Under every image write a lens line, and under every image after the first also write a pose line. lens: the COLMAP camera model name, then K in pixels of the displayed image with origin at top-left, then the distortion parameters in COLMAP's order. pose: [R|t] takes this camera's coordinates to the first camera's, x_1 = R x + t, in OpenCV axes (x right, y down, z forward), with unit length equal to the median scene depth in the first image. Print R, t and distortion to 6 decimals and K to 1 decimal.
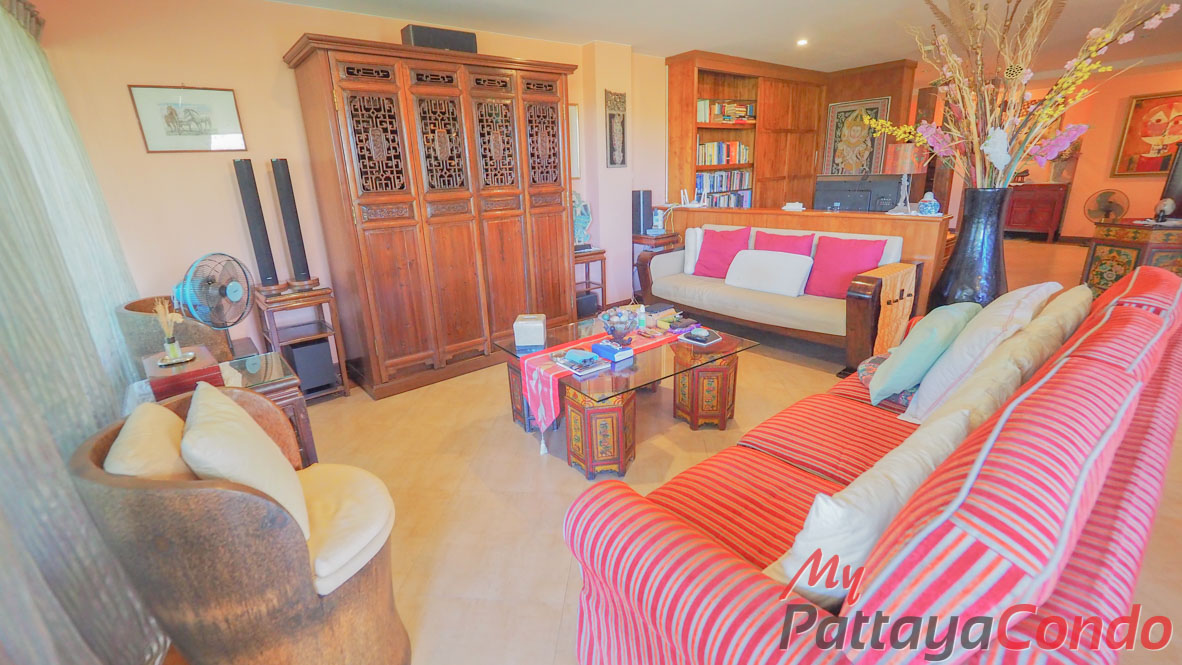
lens RADIAL K [[502.1, 0, 581.7], [0, 502.1, 330.7], [0, 0, 1]] dist [-0.006287, 0.000346]
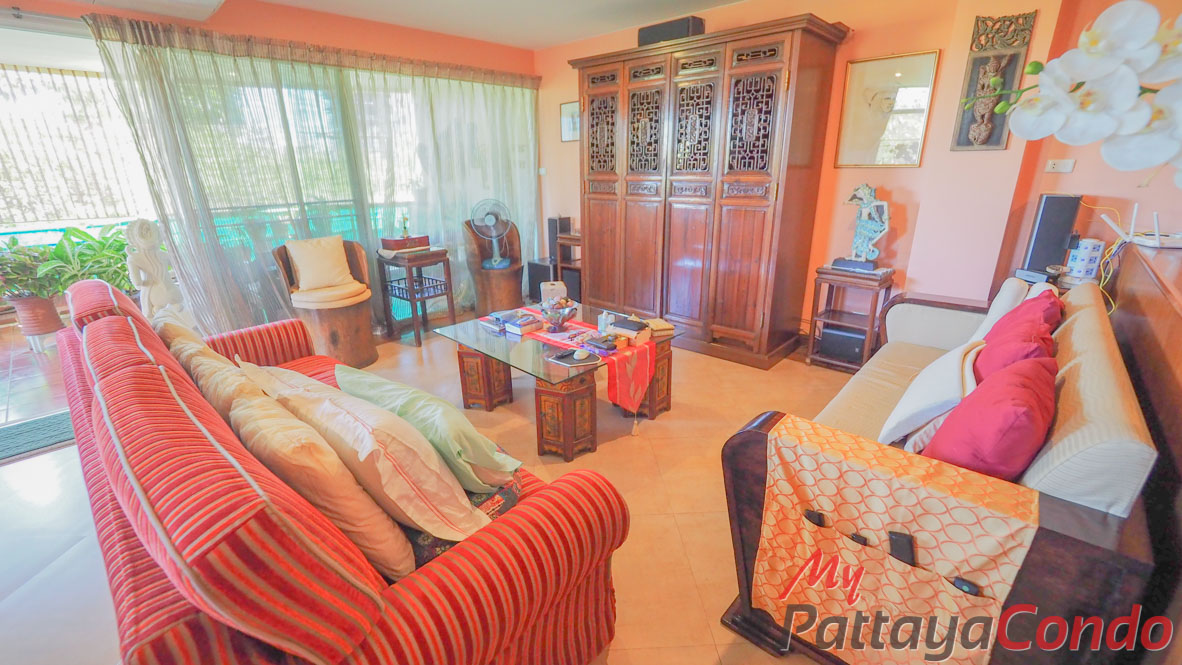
lens RADIAL K [[502.1, 0, 586.3], [0, 502.1, 337.1], [0, 0, 1]] dist [-0.006287, 0.000346]
pose [[0.159522, 0.357906, -0.920030, 0.827212], [-0.285767, 0.908805, 0.303991, -0.235415], [0.944929, 0.214421, 0.247252, 0.637695]]
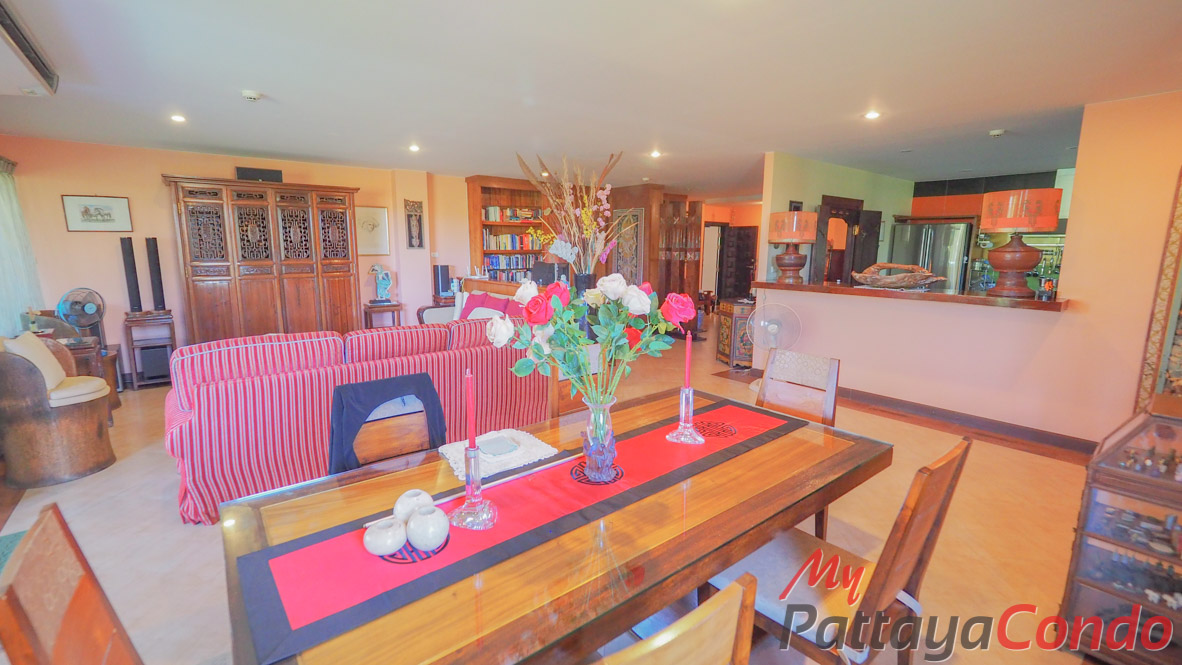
lens RADIAL K [[502.1, 0, 582.2], [0, 502.1, 329.0], [0, 0, 1]] dist [-0.006287, 0.000346]
pose [[0.998963, 0.043326, 0.014013, 0.734480], [-0.040908, 0.989058, -0.141744, 0.123178], [-0.020001, 0.141024, 0.989804, -0.569916]]
